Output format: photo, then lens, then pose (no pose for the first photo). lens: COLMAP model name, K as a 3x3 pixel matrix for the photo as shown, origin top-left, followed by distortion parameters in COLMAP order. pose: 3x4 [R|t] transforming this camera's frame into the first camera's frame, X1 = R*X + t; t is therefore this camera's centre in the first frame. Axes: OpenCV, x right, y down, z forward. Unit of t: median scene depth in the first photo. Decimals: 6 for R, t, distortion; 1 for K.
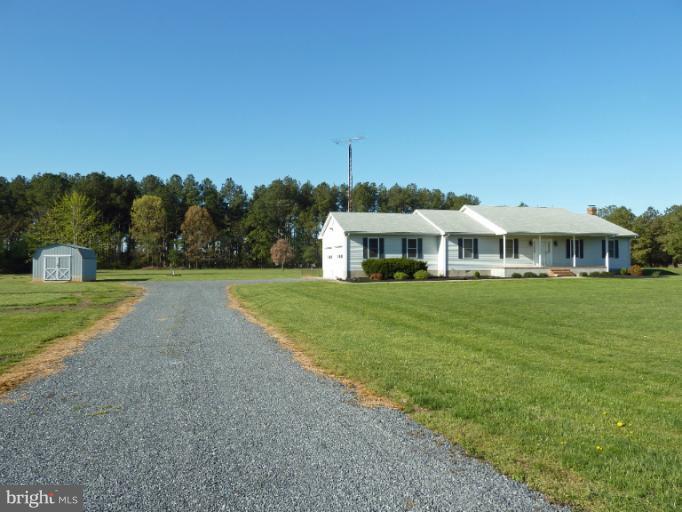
lens RADIAL K [[481.8, 0, 341.0], [0, 481.8, 256.0], [0, 0, 1]] dist [-0.047250, 0.000609]
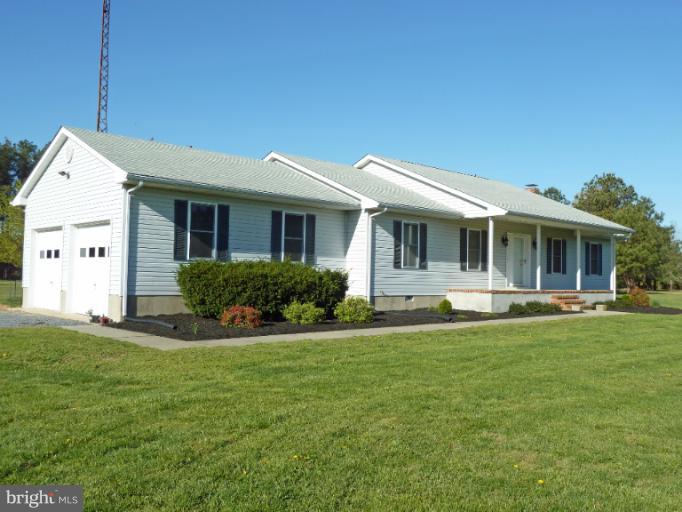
lens RADIAL K [[633.9, 0, 341.0], [0, 633.9, 256.0], [0, 0, 1]] dist [-0.052963, 0.000936]
pose [[0.877084, 0.037700, 0.478855, -0.063789], [-0.028467, 0.999243, -0.026528, 0.010874], [-0.479493, 0.009636, 0.877493, 0.532388]]
